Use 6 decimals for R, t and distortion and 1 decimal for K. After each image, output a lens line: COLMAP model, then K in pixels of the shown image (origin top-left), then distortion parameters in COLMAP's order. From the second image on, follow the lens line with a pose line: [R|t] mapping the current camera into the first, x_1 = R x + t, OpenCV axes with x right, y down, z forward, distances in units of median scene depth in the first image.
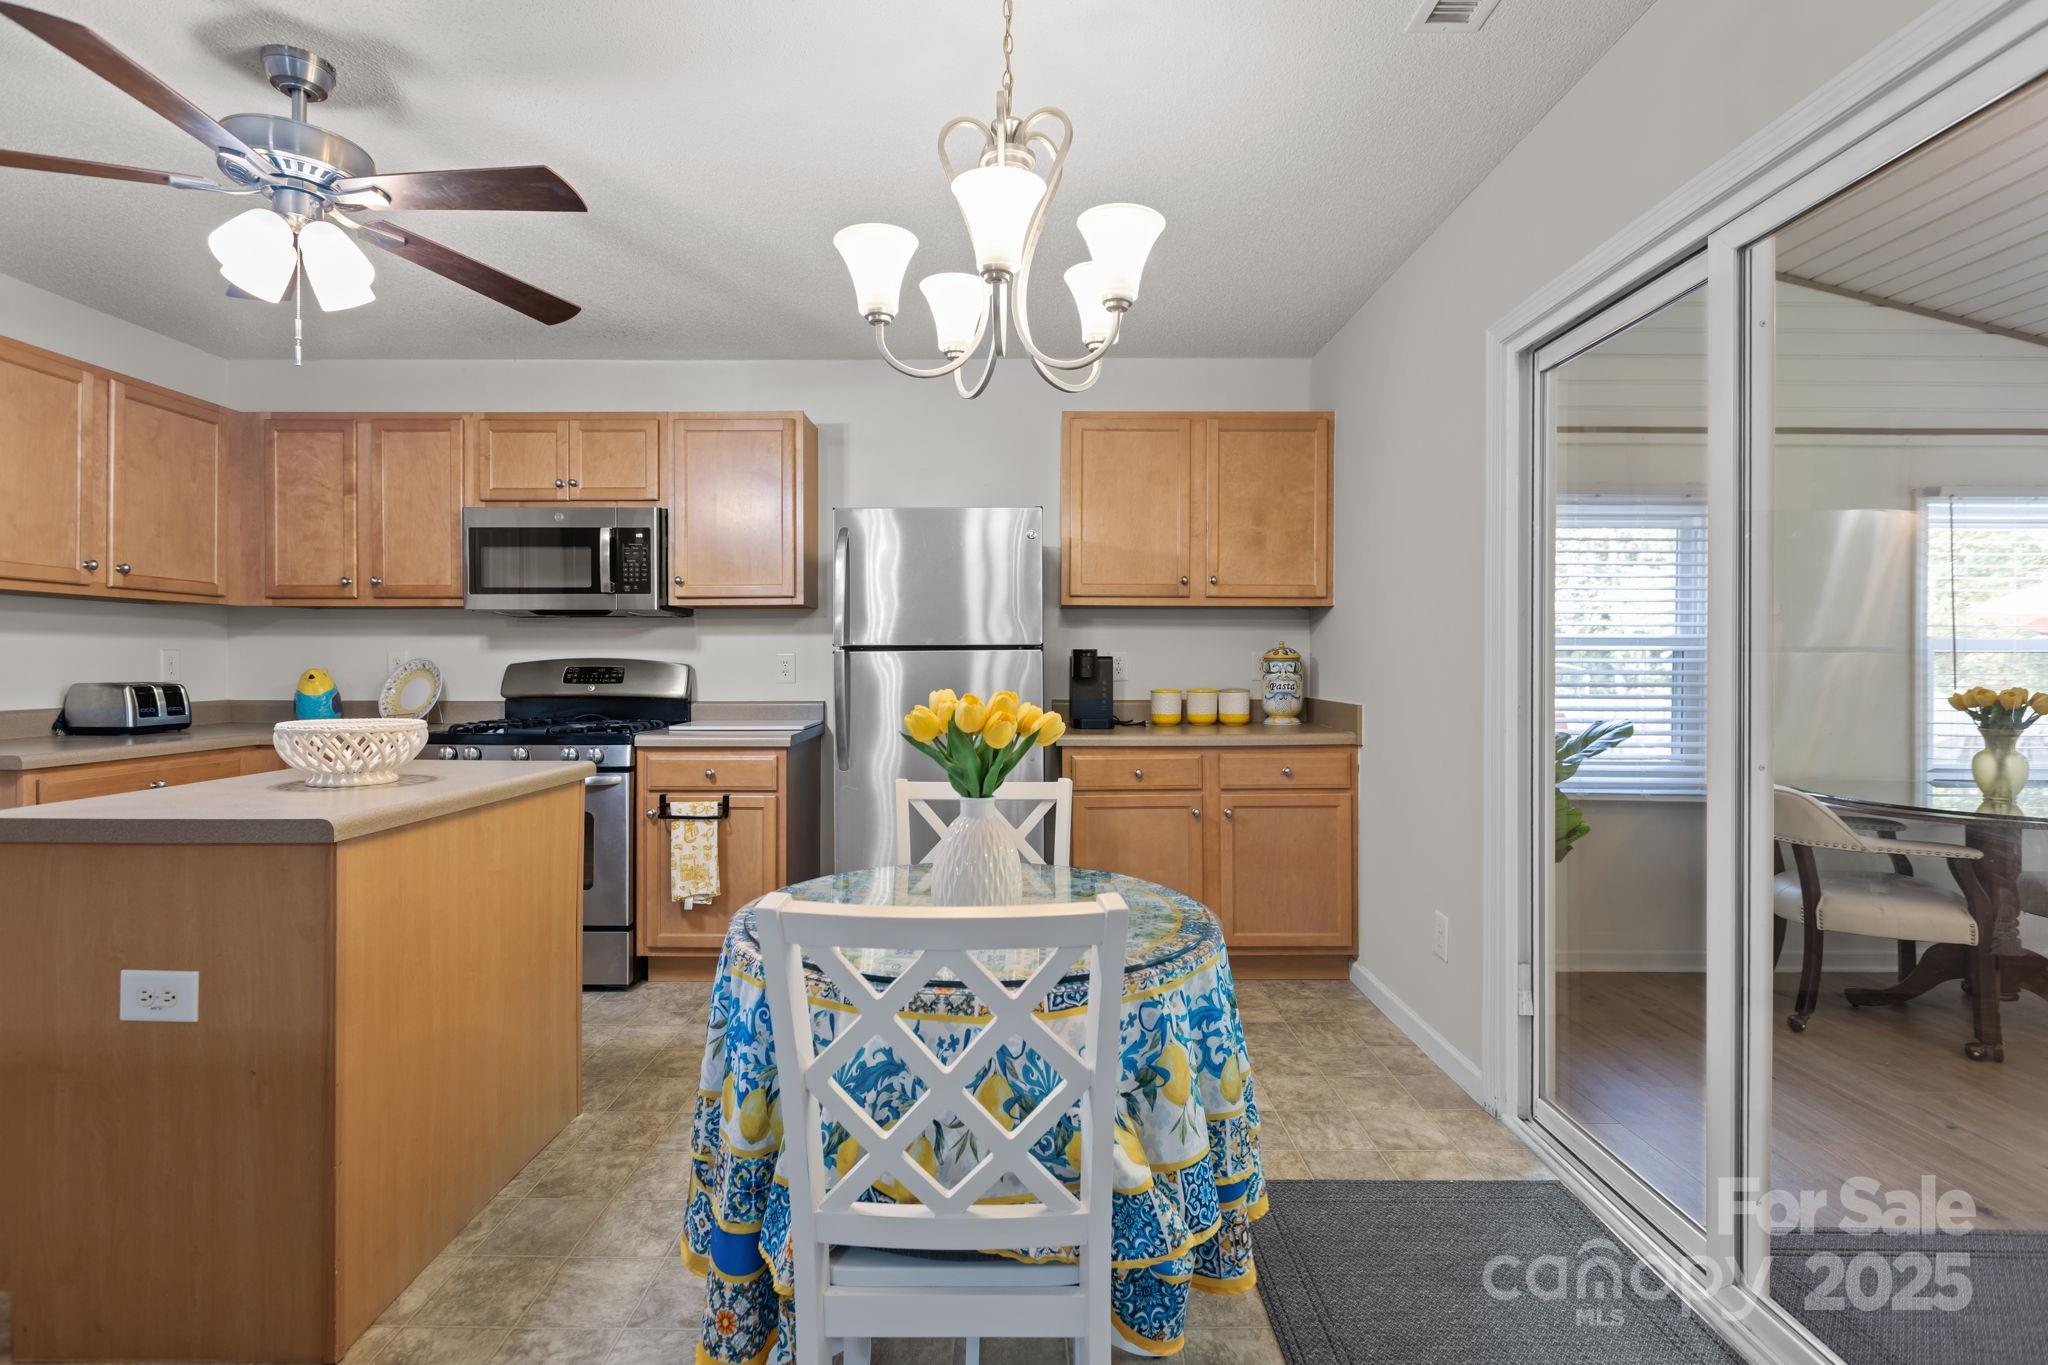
lens RADIAL K [[936.5, 0, 1007.1], [0, 936.5, 664.7], [0, 0, 1]] dist [-0.001868, -0.002203]
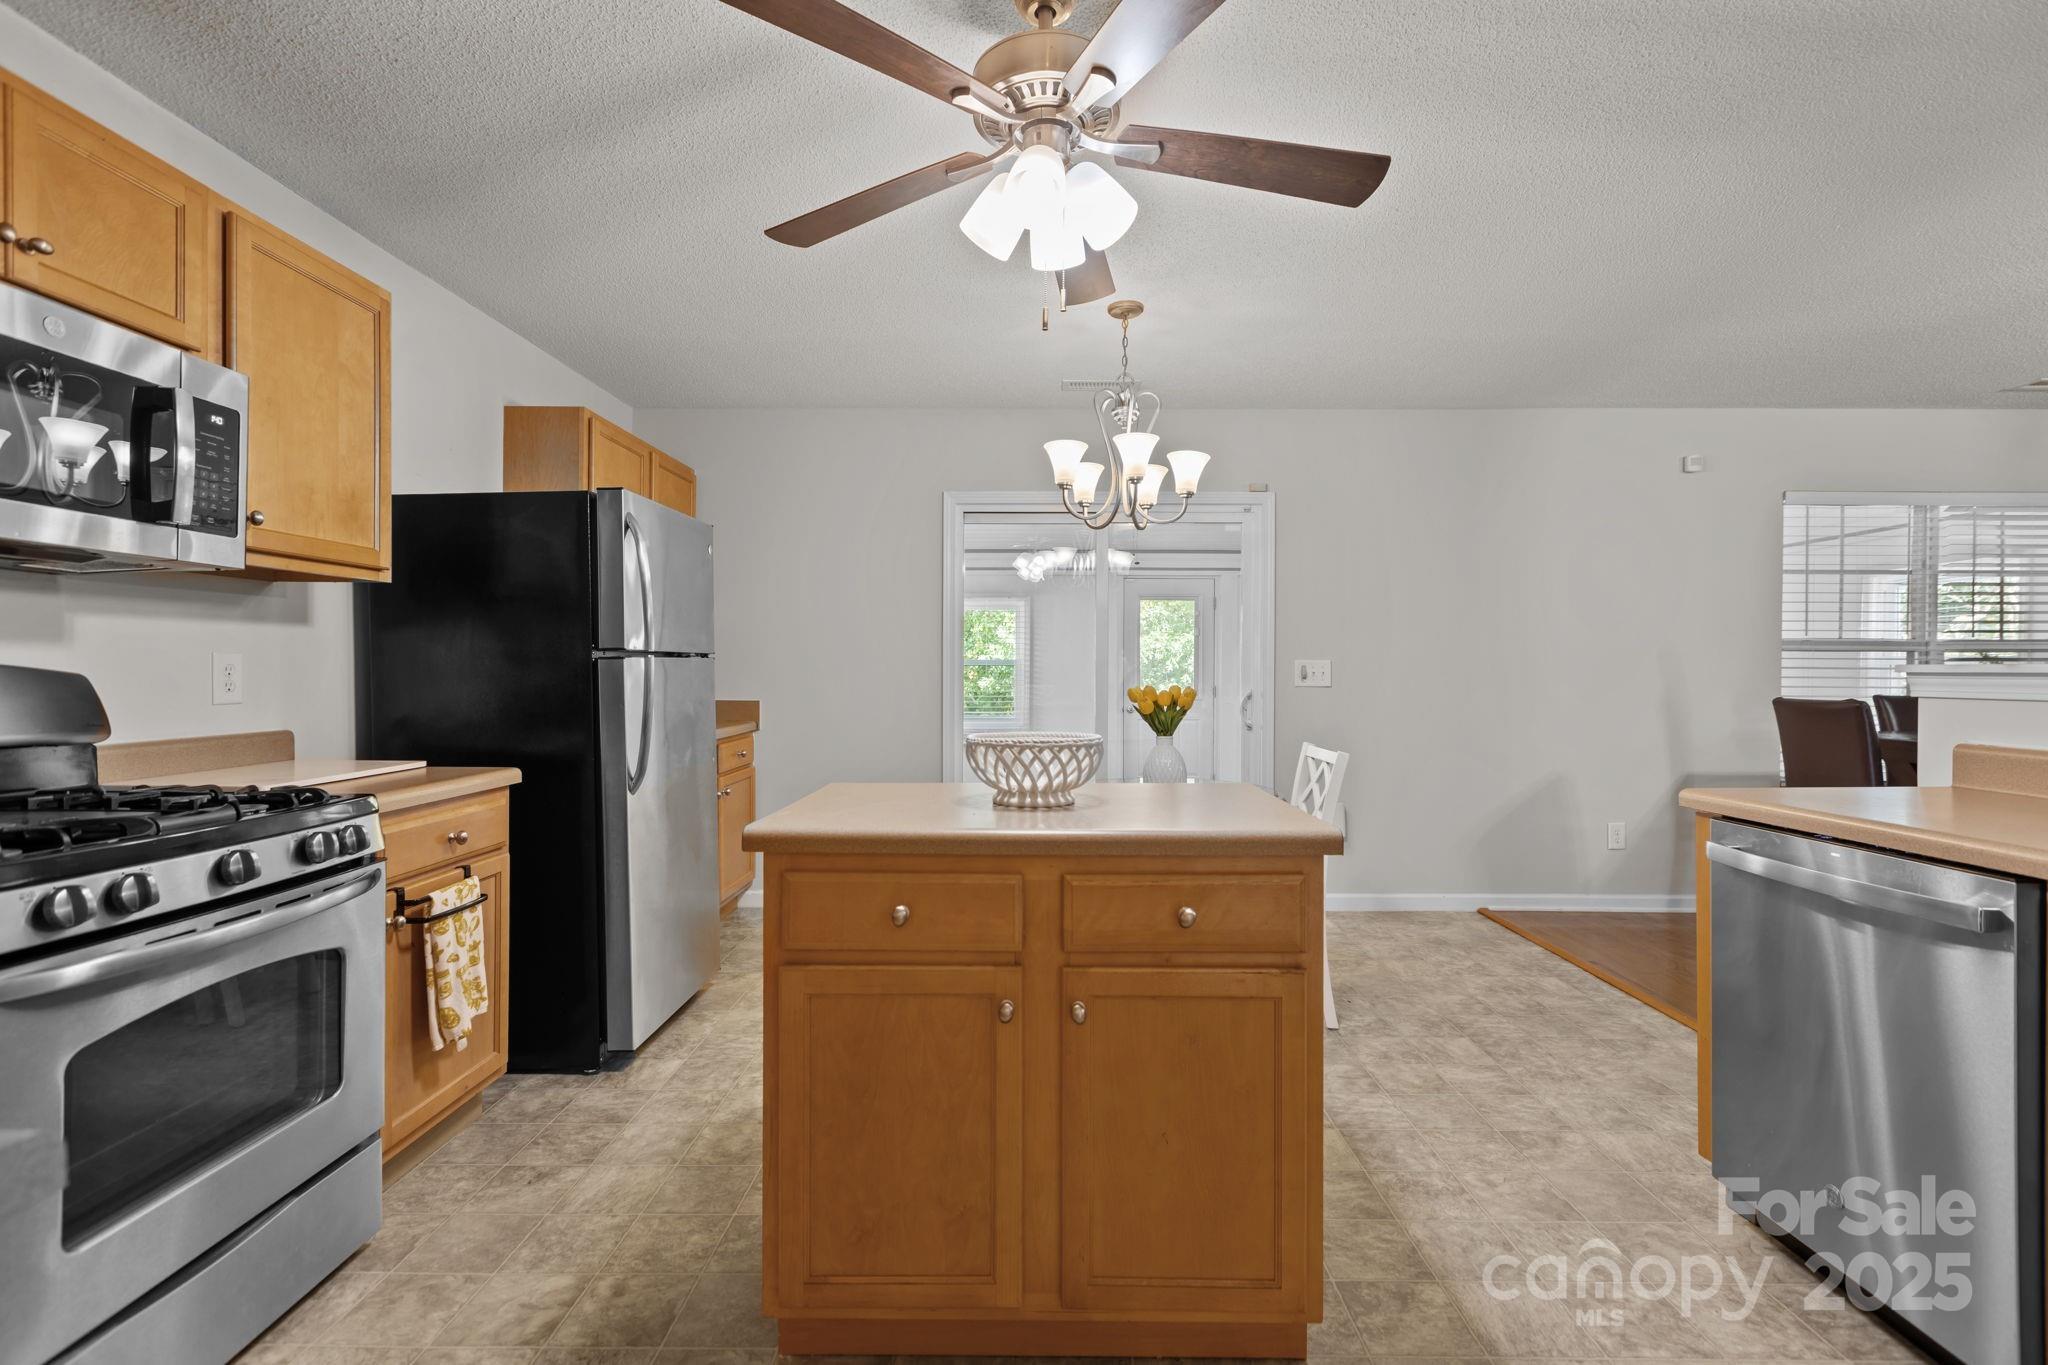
lens RADIAL K [[936.5, 0, 1007.8], [0, 936.5, 672.5], [0, 0, 1]] dist [-0.001868, -0.002203]
pose [[0.014685, -0.000372, 0.999892, -0.968783], [0.003464, 0.999994, 0.000322, 0.001509], [-0.999886, 0.003459, 0.014686, 0.606991]]
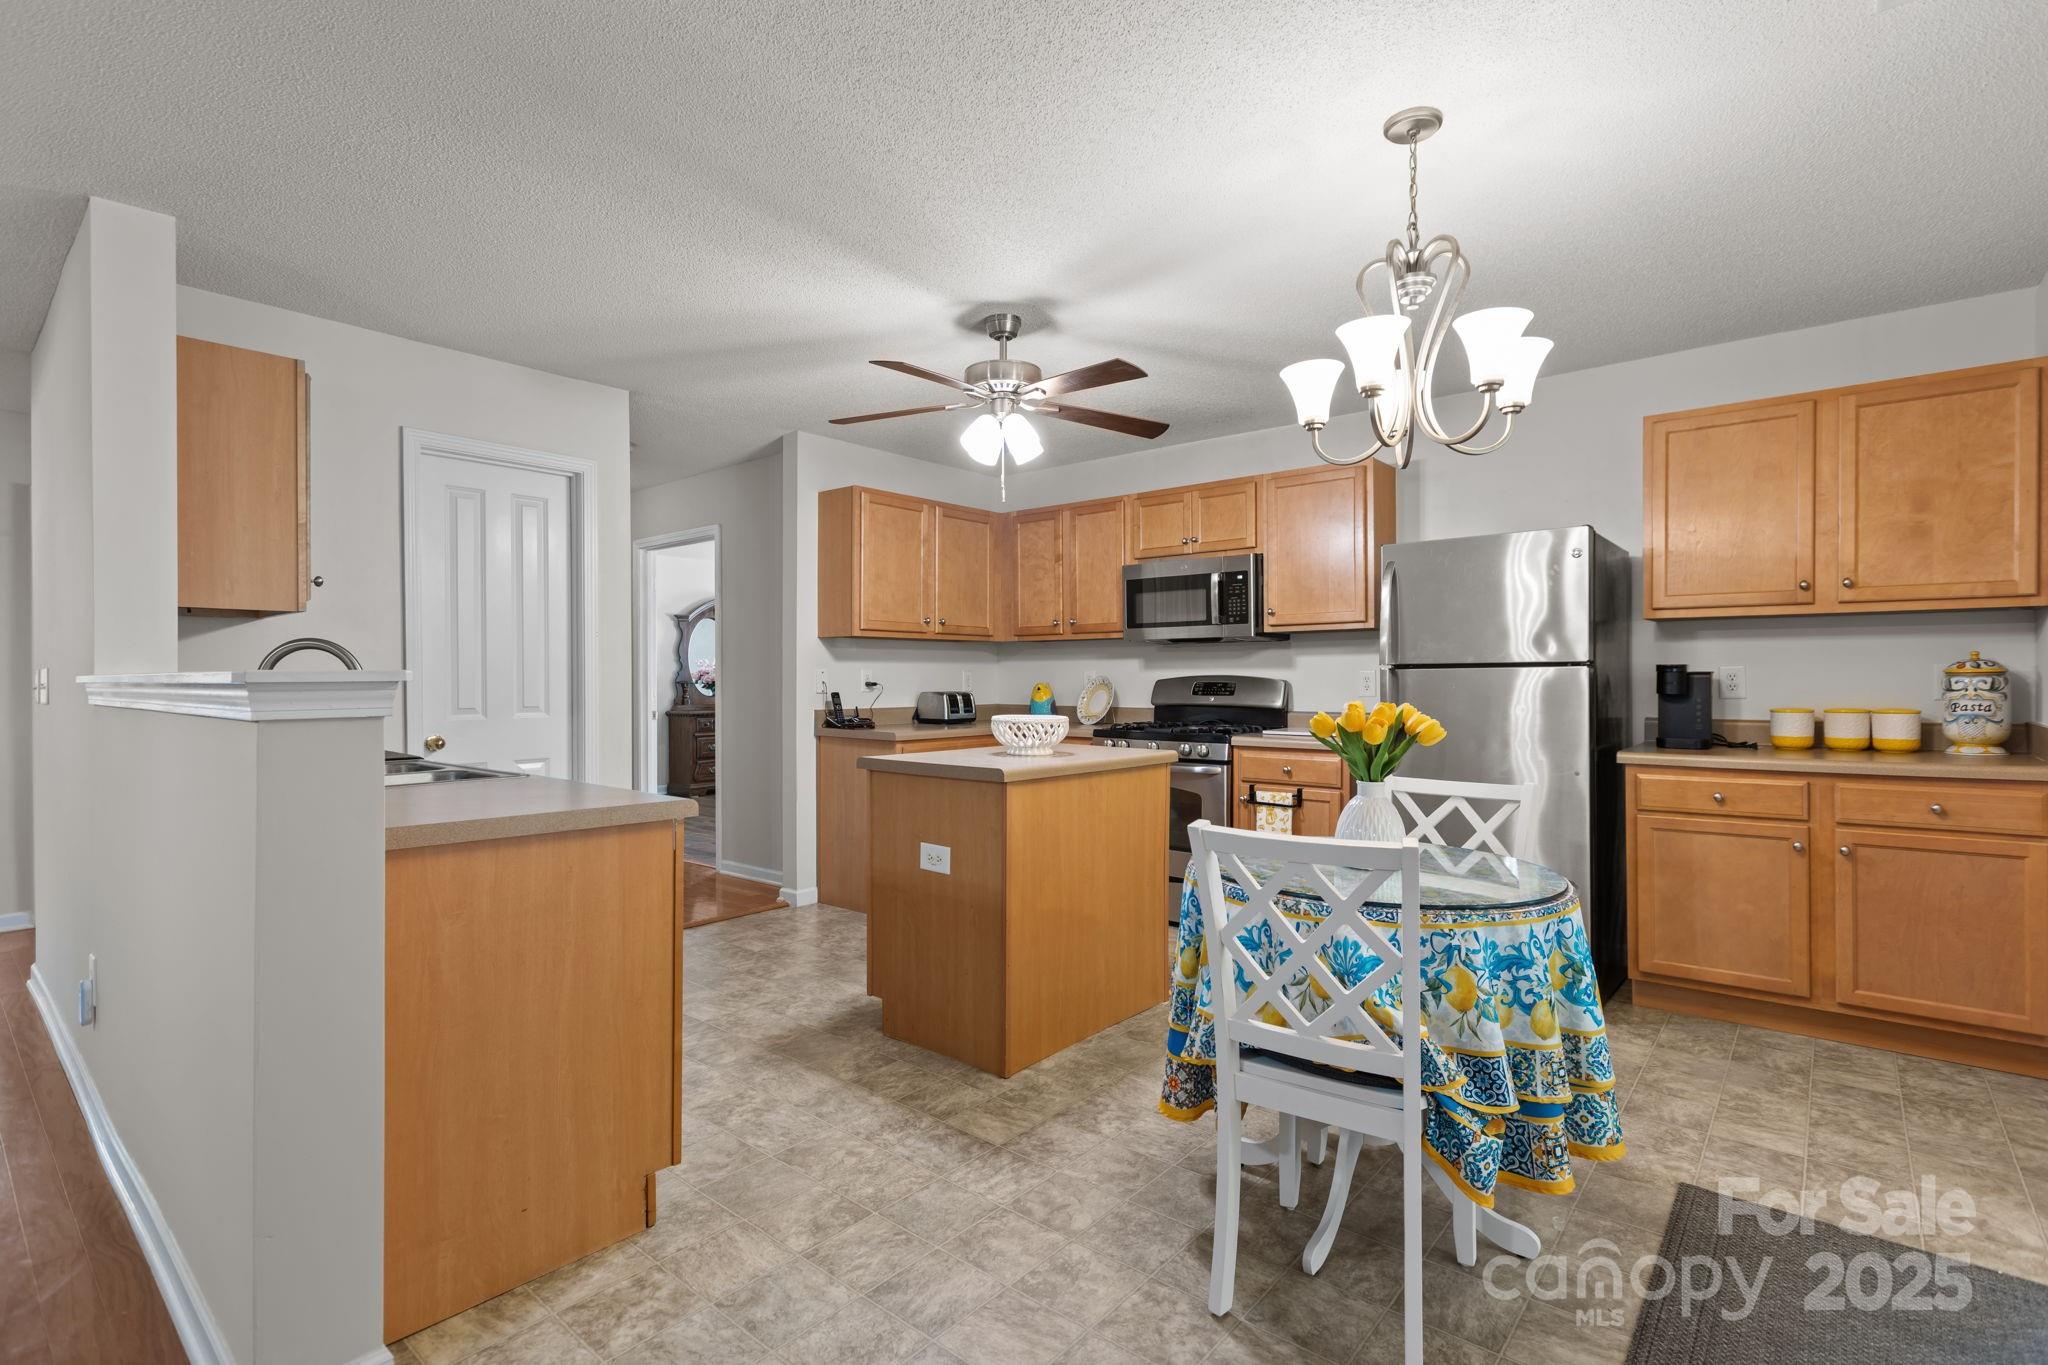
lens RADIAL K [[936.5, 0, 1034.7], [0, 936.5, 681.6], [0, 0, 1]] dist [-0.001868, -0.002203]
pose [[0.772778, 0.000498, -0.634676, 0.203945], [0.001419, 0.999996, 0.002513, -0.002284], [0.634675, -0.002843, 0.772774, -0.151892]]
